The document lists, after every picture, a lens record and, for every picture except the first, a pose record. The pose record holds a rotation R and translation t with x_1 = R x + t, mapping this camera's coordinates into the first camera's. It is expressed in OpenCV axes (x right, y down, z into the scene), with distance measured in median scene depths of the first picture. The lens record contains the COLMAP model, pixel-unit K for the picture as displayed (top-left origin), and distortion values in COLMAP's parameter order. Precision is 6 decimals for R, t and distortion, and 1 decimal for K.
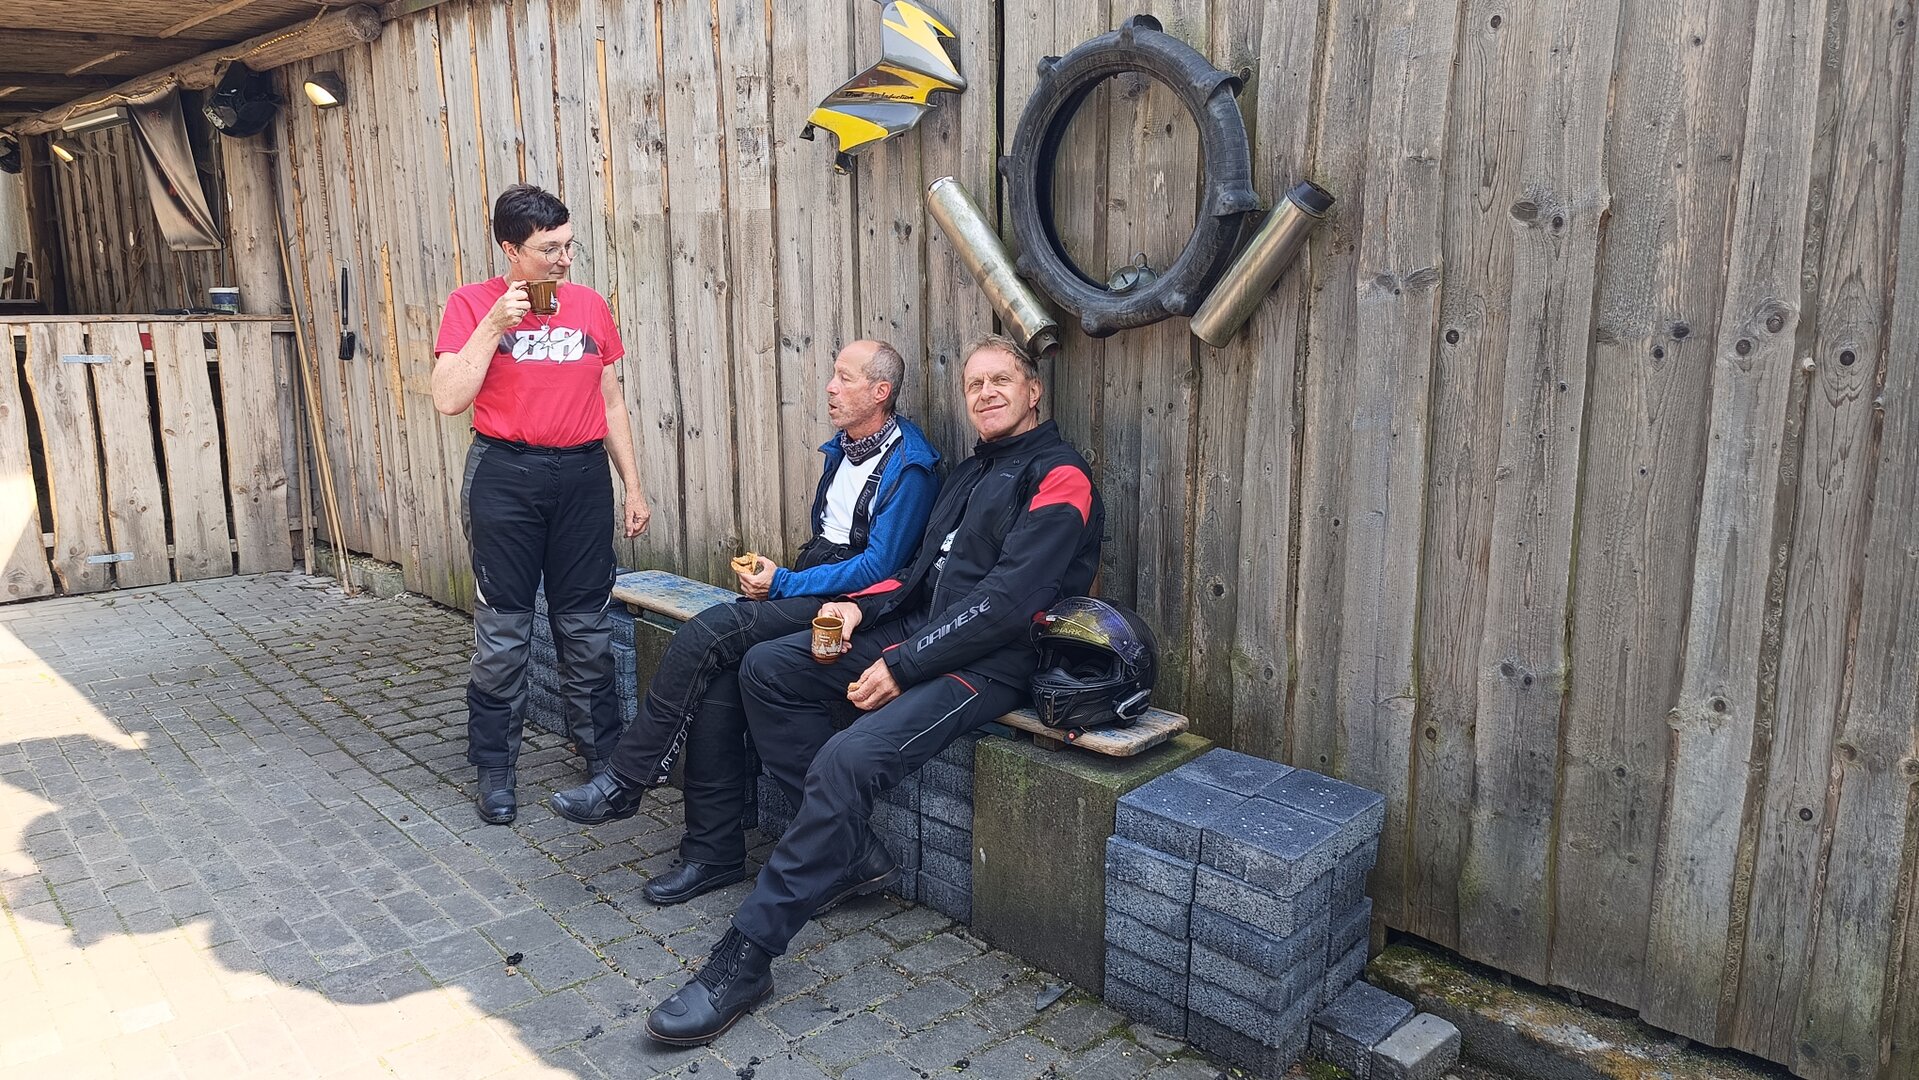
lens RADIAL K [[1292.9, 0, 974.1], [0, 1292.9, 524.0], [0, 0, 1]] dist [0.040199, -0.045548]
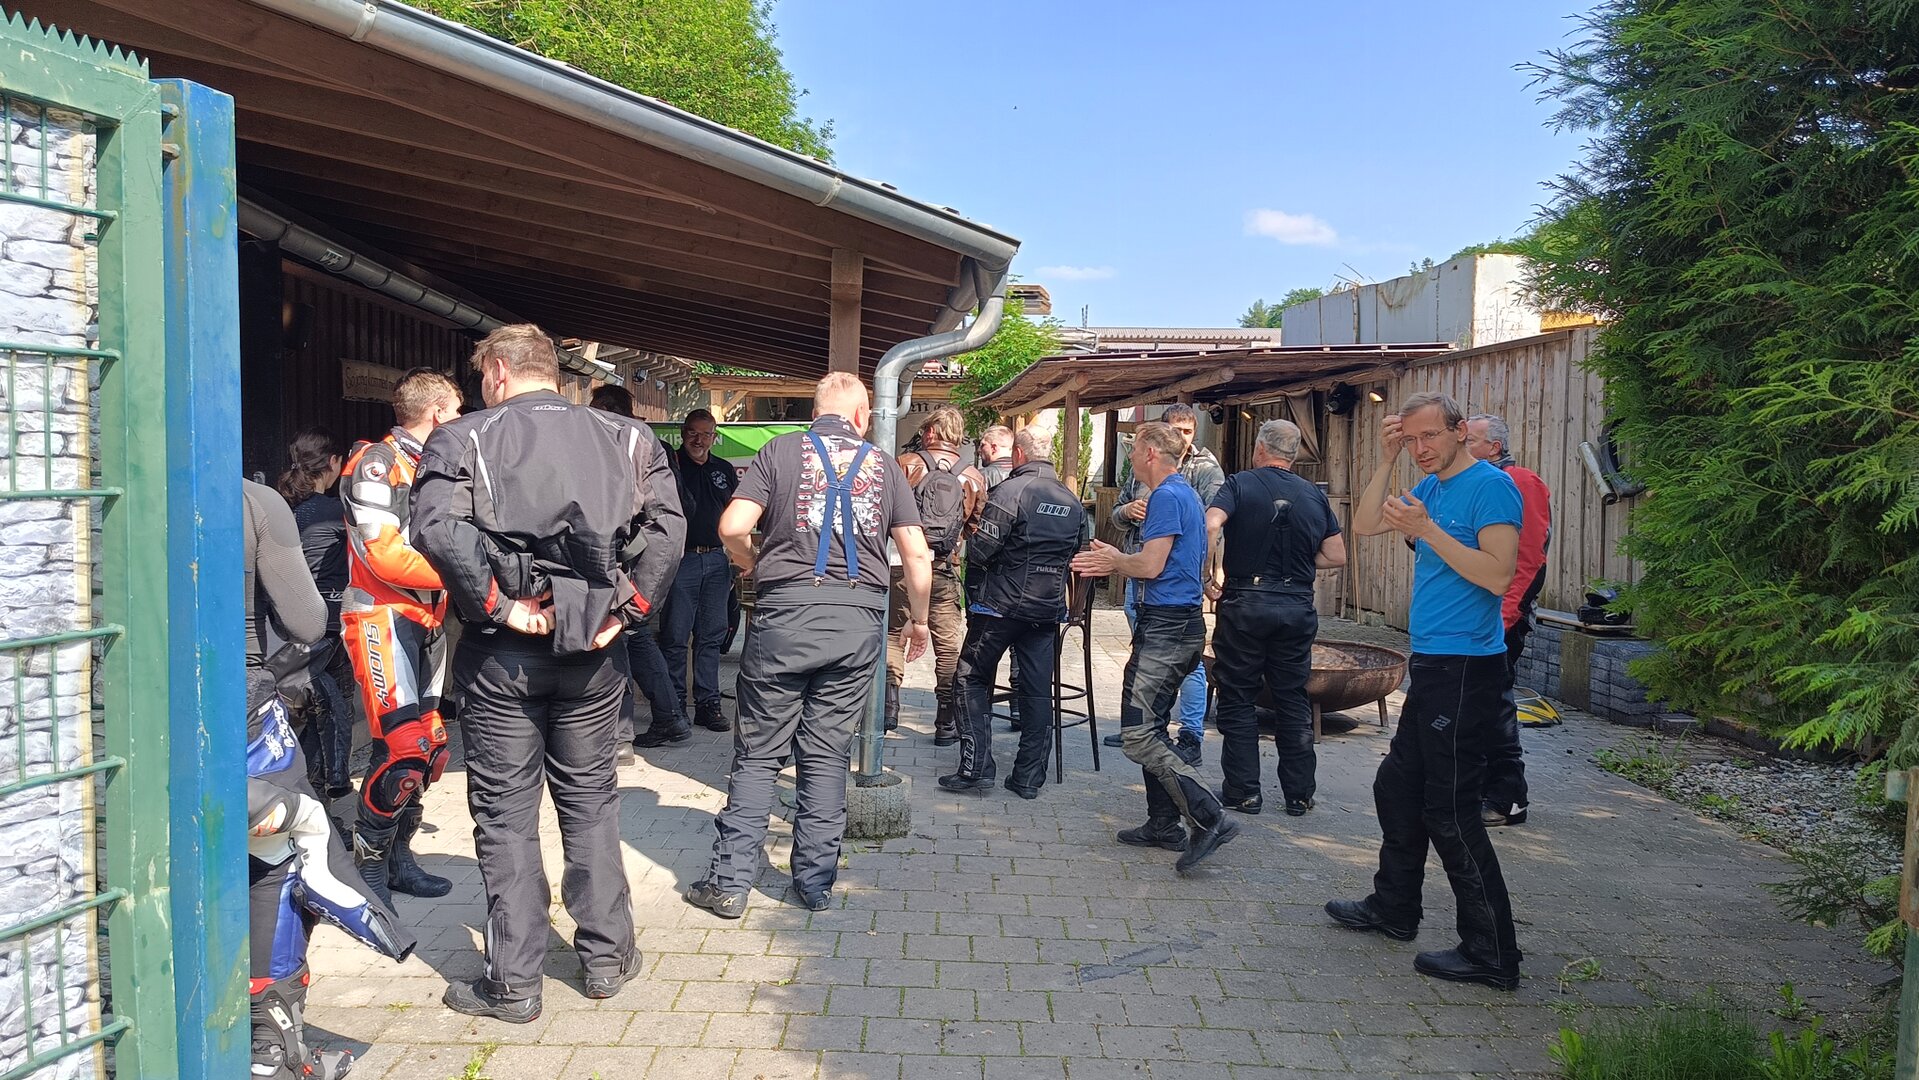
lens RADIAL K [[1292.9, 0, 960.4], [0, 1292.9, 544.3], [0, 0, 1]] dist [0.040199, -0.045548]
pose [[0.731918, 0.049671, -0.679580, 0.474925], [-0.146611, 0.985460, -0.085875, 0.203393], [0.665434, 0.162488, 0.728557, -0.997173]]
